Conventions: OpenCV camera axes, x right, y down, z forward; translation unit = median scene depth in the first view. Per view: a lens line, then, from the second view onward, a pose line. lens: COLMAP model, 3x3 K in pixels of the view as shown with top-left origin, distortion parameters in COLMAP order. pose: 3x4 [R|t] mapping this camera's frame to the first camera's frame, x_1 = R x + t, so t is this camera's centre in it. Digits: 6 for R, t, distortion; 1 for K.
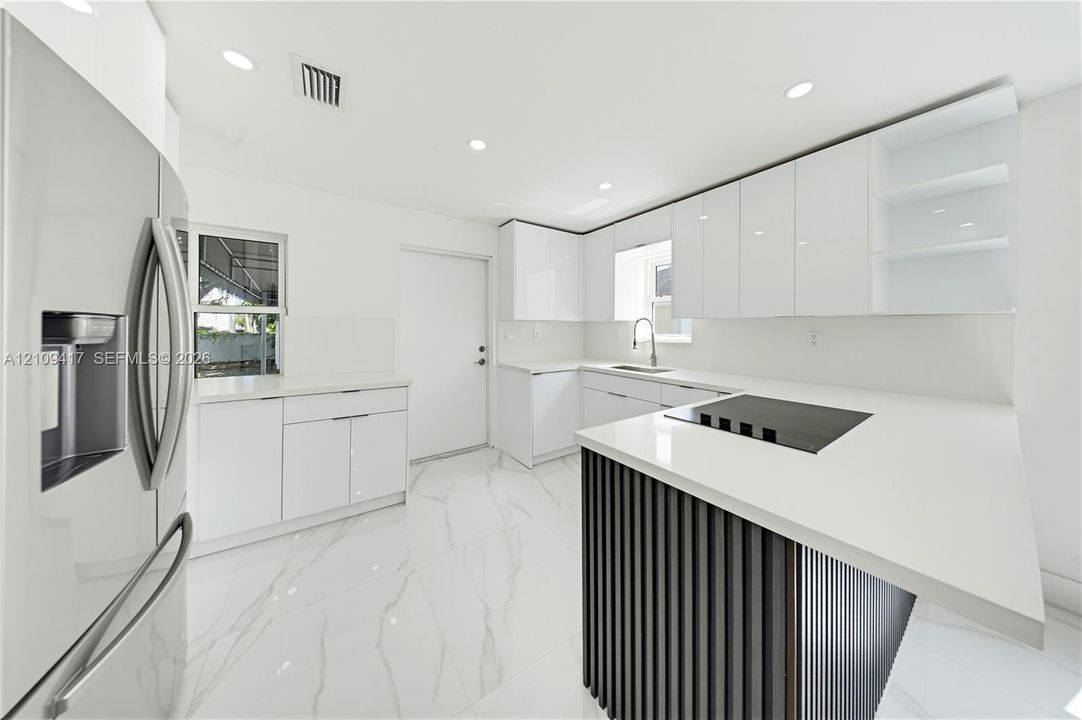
lens RADIAL K [[320.5, 0, 541.6], [0, 320.5, 326.9], [0, 0, 1]] dist [-0.002652, -0.000166]
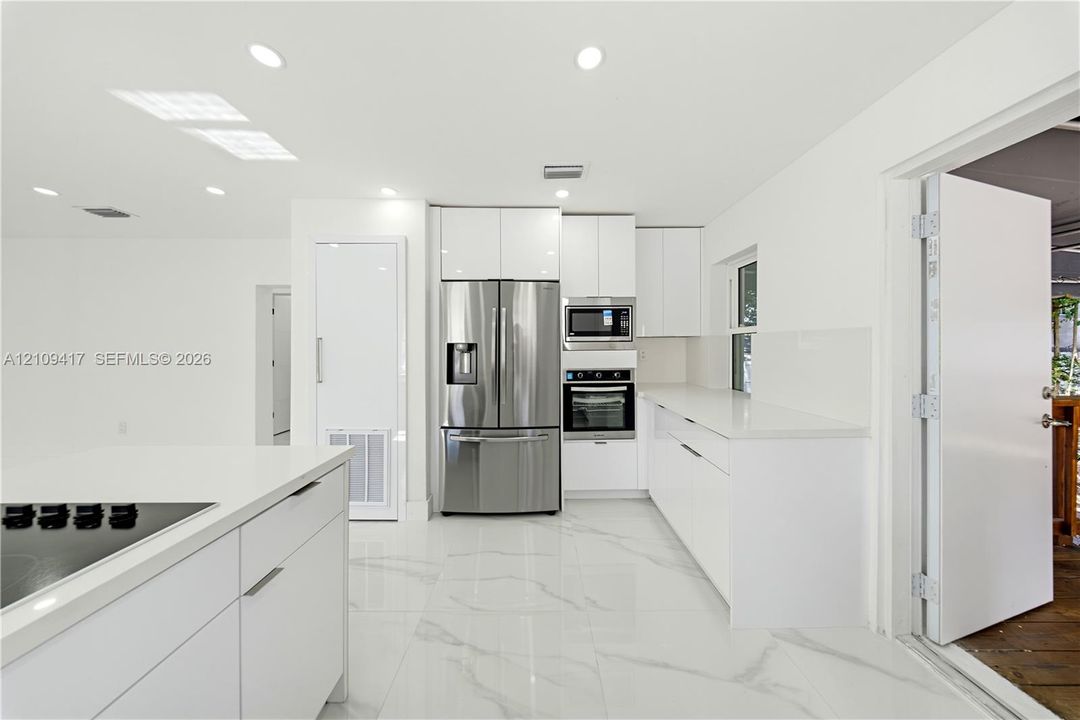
lens RADIAL K [[319.9, 0, 541.4], [0, 319.9, 346.8], [0, 0, 1]] dist [-0.002652, -0.000166]
pose [[-0.554538, -0.003464, -0.832151, 0.248803], [-0.000077, 0.999992, -0.004111, 0.004926], [0.832158, -0.002215, -0.554534, 0.824611]]
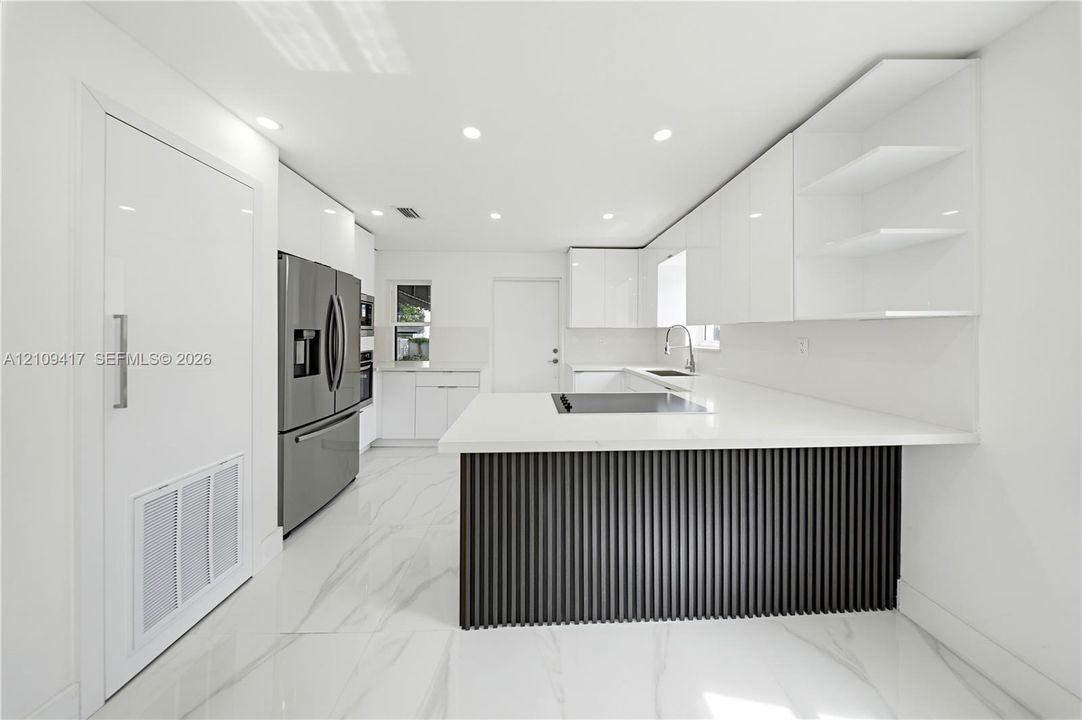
lens RADIAL K [[320.5, 0, 547.3], [0, 320.5, 332.9], [0, 0, 1]] dist [-0.002652, -0.000166]
pose [[0.851960, -0.002220, -0.523602, 0.531402], [0.001448, 0.999997, -0.001884, -0.000157], [0.523604, 0.000847, 0.851961, -0.116547]]
